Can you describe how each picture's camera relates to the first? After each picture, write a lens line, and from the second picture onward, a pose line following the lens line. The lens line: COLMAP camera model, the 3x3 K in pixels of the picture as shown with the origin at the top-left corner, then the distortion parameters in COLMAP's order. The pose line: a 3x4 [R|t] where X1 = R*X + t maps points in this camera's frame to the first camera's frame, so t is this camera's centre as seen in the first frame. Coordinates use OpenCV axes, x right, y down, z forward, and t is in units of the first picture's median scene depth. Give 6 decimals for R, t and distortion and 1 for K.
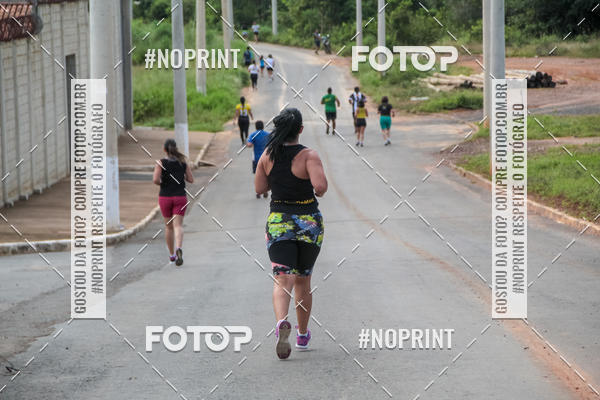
lens RADIAL K [[2615.4, 0, 300.0], [0, 2615.4, 200.0], [0, 0, 1]] dist [1.181515, -3.624294]
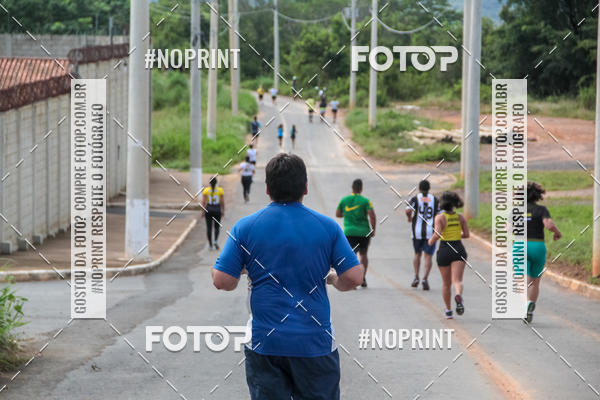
lens RADIAL K [[2567.7, 0, 300.0], [0, 2567.7, 200.0], [0, 0, 1]] dist [1.106319, -2.668735]
pose [[0.999513, 0.030802, 0.004932, -0.004320], [-0.030741, 0.999457, -0.011867, -0.002853], [-0.005295, 0.011709, 0.999917, -0.101639]]
